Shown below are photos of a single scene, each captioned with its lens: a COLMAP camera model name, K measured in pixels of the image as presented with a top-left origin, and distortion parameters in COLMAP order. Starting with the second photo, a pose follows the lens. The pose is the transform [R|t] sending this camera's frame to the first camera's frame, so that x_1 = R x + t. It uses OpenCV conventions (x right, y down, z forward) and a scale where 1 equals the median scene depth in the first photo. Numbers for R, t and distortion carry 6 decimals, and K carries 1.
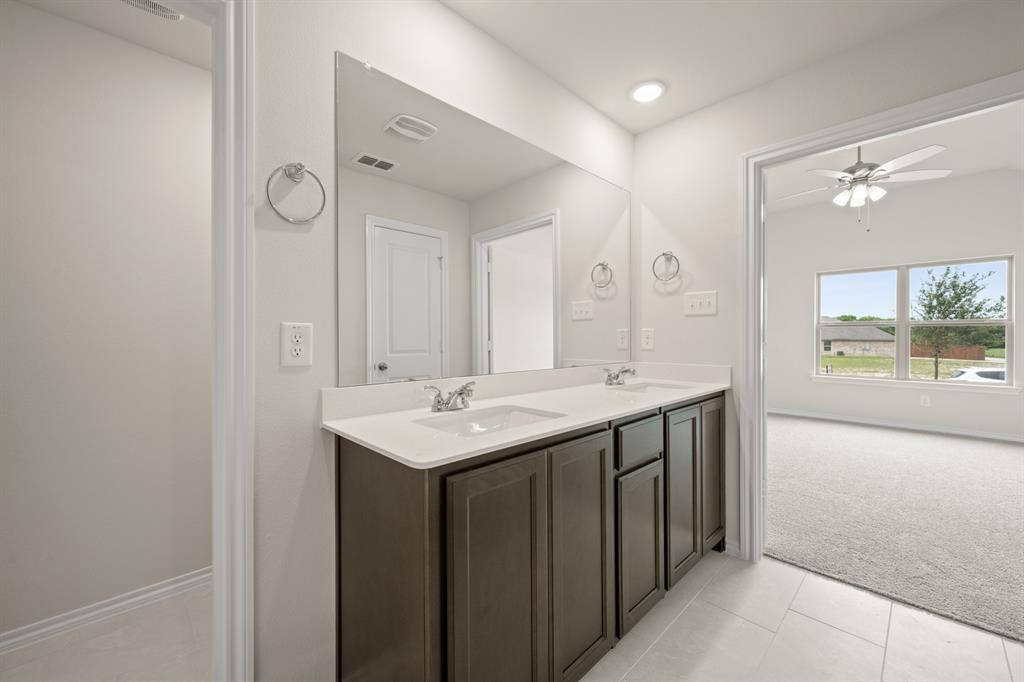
lens RADIAL K [[401.7, 0, 514.2], [0, 401.7, 339.3], [0, 0, 1]] dist [-0.000832, 0.000321]
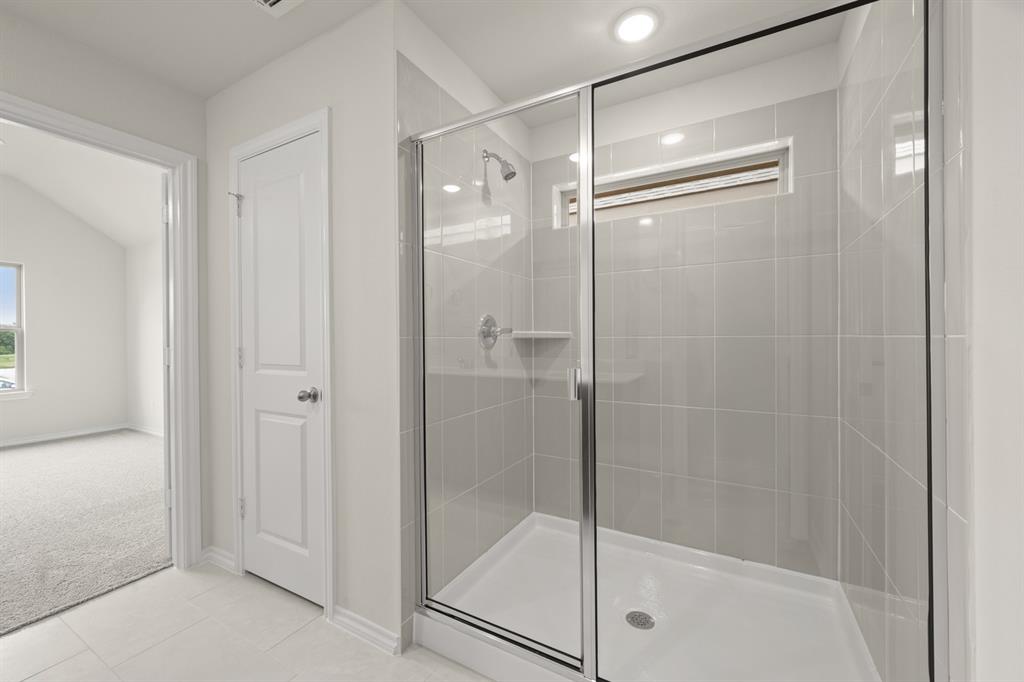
lens RADIAL K [[401.7, 0, 514.2], [0, 401.7, 339.3], [0, 0, 1]] dist [-0.000832, 0.000321]
pose [[-0.288405, 0.001711, 0.957507, -0.214942], [0.014773, 0.999887, 0.002663, -0.000021], [-0.957394, 0.014914, -0.288398, 0.151160]]
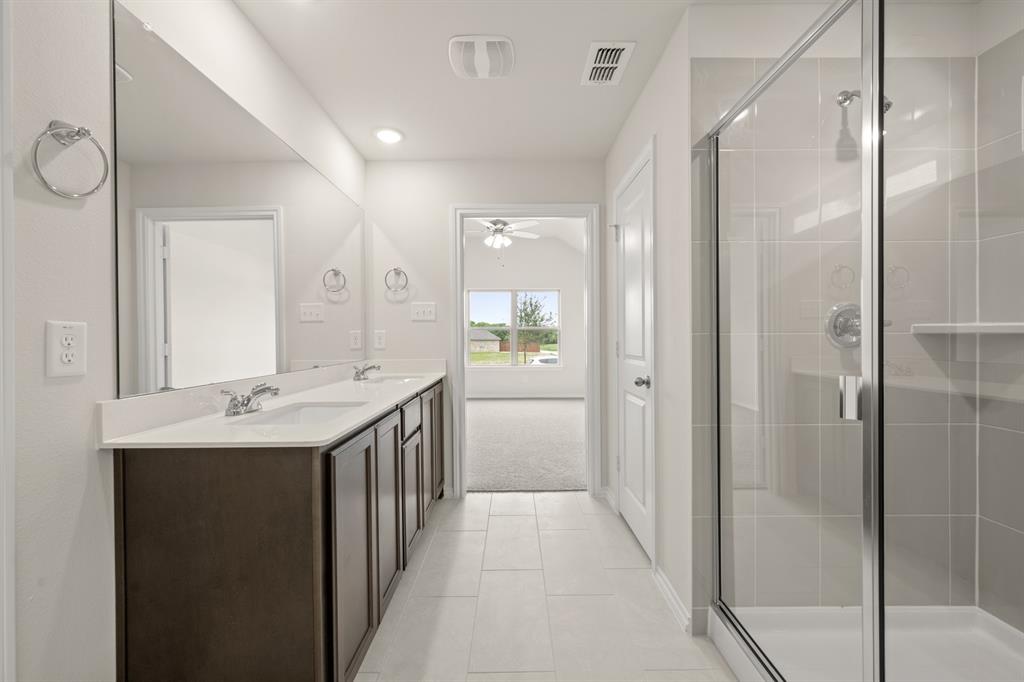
lens RADIAL K [[401.7, 0, 514.2], [0, 401.7, 339.3], [0, 0, 1]] dist [-0.000832, 0.000321]
pose [[0.694797, -0.007872, 0.719163, -0.234354], [0.010424, 0.999945, 0.000874, 0.001385], [-0.719131, 0.006889, 0.694841, -0.090201]]
